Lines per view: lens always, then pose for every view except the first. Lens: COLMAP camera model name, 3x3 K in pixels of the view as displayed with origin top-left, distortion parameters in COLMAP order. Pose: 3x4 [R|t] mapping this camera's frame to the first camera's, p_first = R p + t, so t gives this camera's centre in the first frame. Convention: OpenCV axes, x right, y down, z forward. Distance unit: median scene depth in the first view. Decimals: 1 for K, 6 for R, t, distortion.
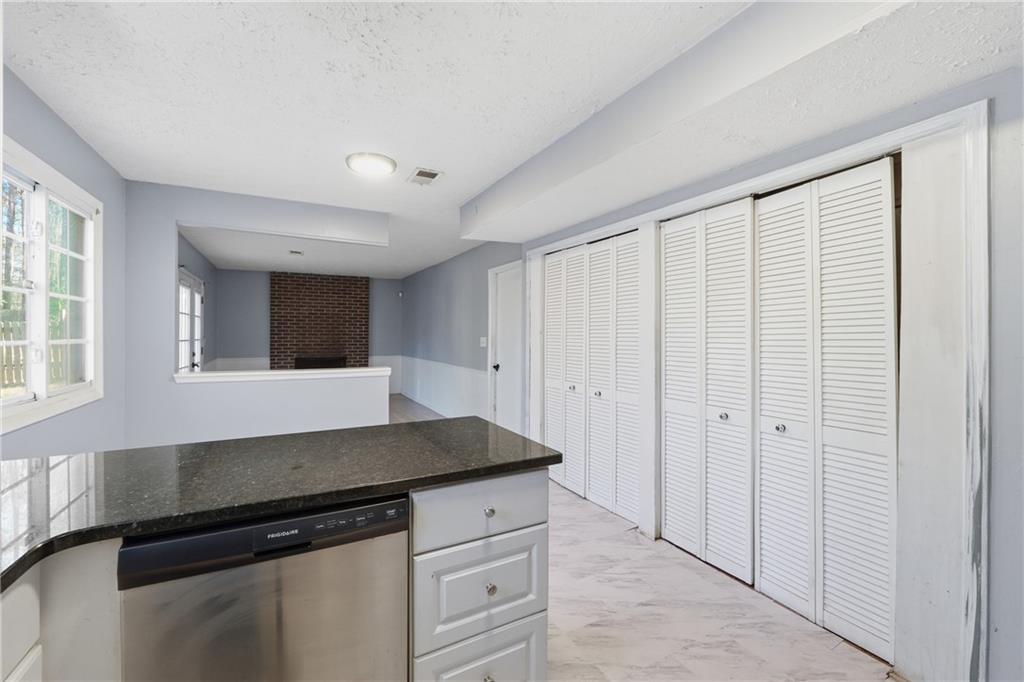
lens RADIAL K [[431.7, 0, 506.7], [0, 431.7, 334.6], [0, 0, 1]] dist [-0.015726, 0.001815]
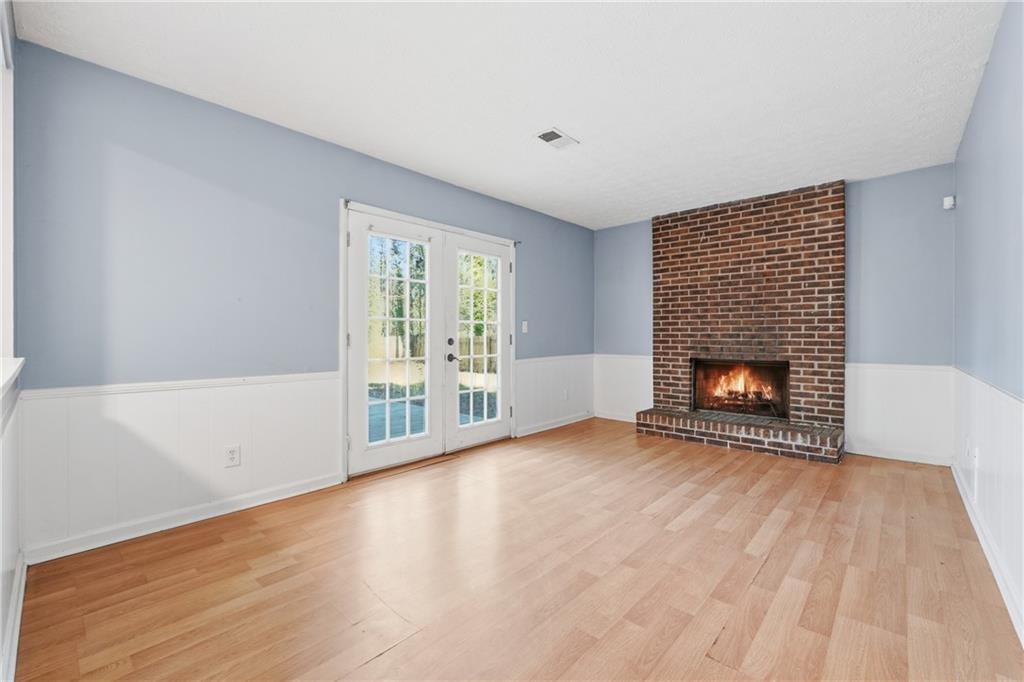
lens RADIAL K [[431.7, 0, 505.0], [0, 431.7, 337.6], [0, 0, 1]] dist [-0.015726, 0.001815]
pose [[0.343033, -0.002674, -0.939319, -0.081019], [0.001576, 0.999996, -0.002272, 0.061318], [0.939322, -0.000701, 0.343036, 1.269940]]
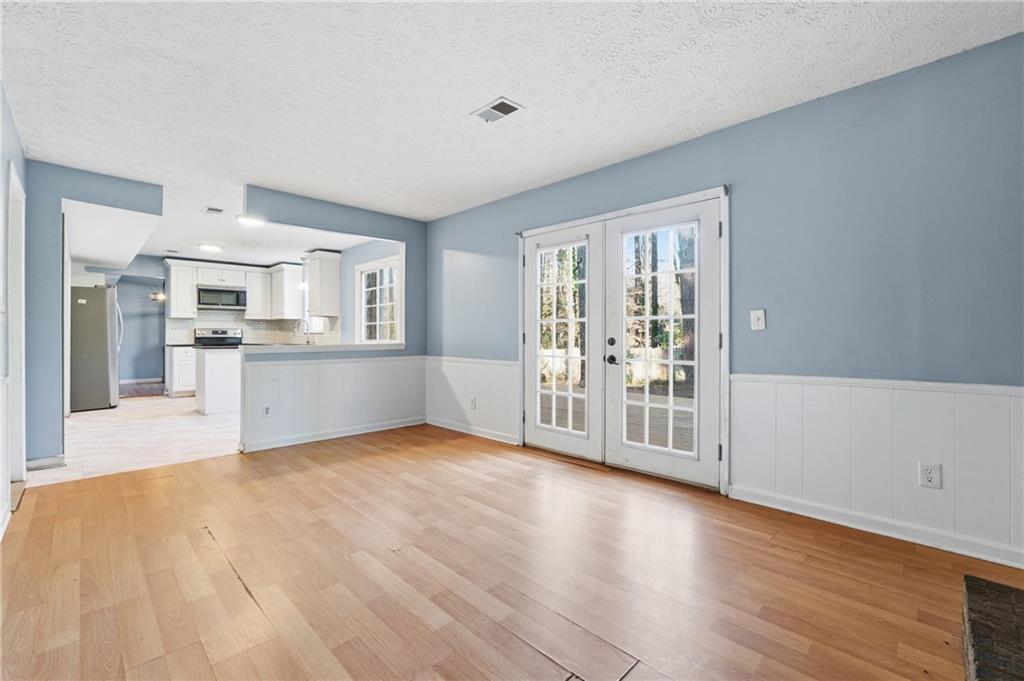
lens RADIAL K [[431.7, 0, 518.1], [0, 431.7, 339.0], [0, 0, 1]] dist [-0.015726, 0.001815]
pose [[-0.948042, -0.003929, -0.318121, -0.615136], [-0.006219, 0.999962, 0.006183, 0.057566], [0.318085, 0.007840, -0.948030, 2.318657]]
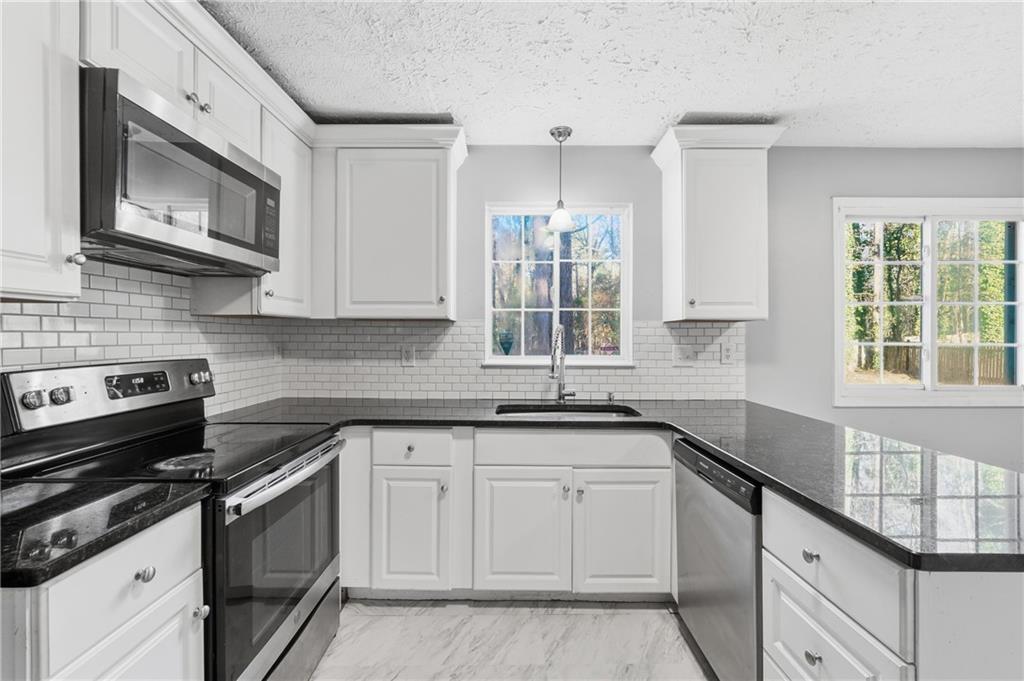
lens RADIAL K [[431.7, 0, 513.4], [0, 431.7, 341.2], [0, 0, 1]] dist [-0.015726, 0.001815]
pose [[-0.456315, 0.004964, -0.889804, 0.300759], [-0.004764, 0.999956, 0.008022, 0.005017], [0.889805, 0.007900, -0.456272, 0.299947]]
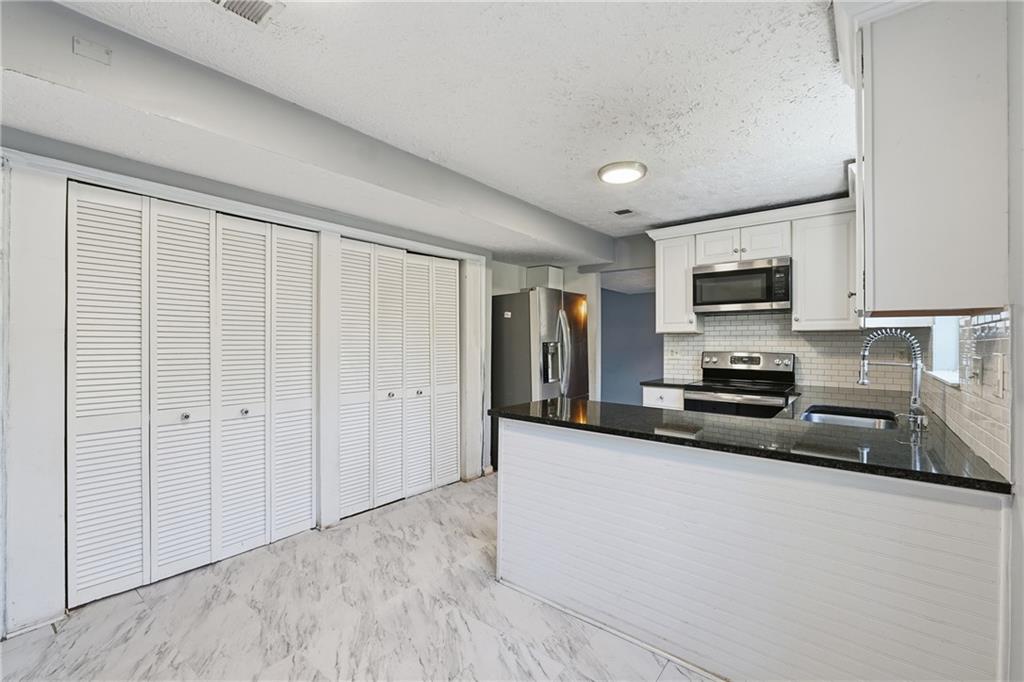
lens RADIAL K [[431.7, 0, 514.9], [0, 431.7, 341.1], [0, 0, 1]] dist [-0.015726, 0.001815]
pose [[-0.397406, -0.005624, 0.917626, -0.611660], [-0.005201, 0.999979, 0.003876, 0.001329], [-0.917628, -0.003232, -0.397427, 0.741639]]
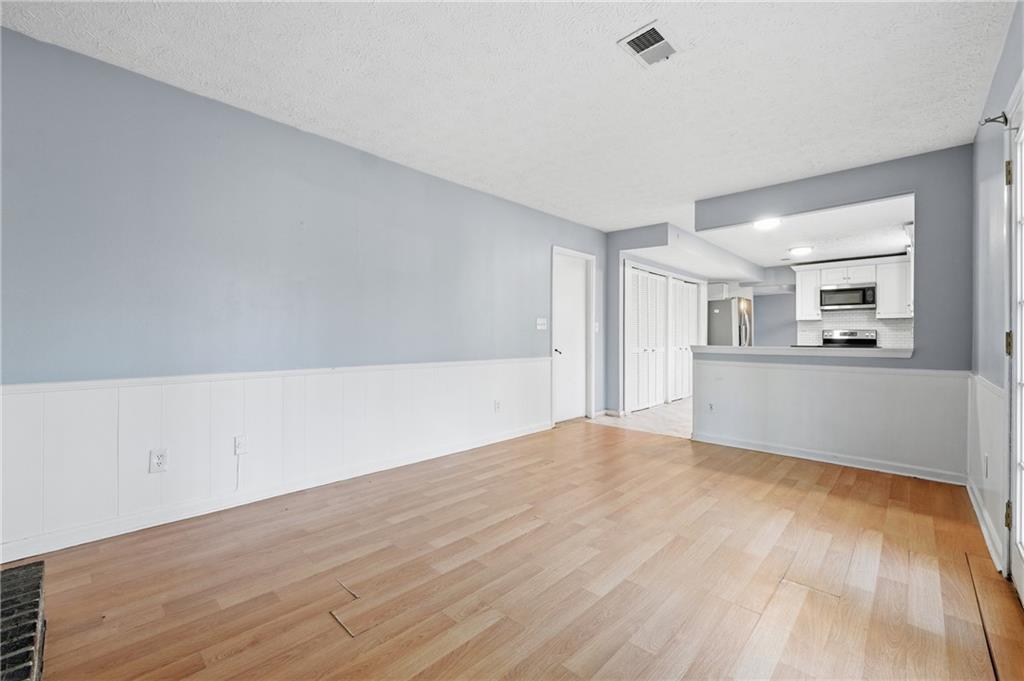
lens RADIAL K [[431.7, 0, 504.3], [0, 431.7, 338.1], [0, 0, 1]] dist [-0.015726, 0.001815]
pose [[-0.319702, -0.010184, 0.947463, -1.265358], [-0.004563, 0.999947, 0.009208, 0.056481], [-0.947507, -0.001379, -0.319732, 1.989217]]
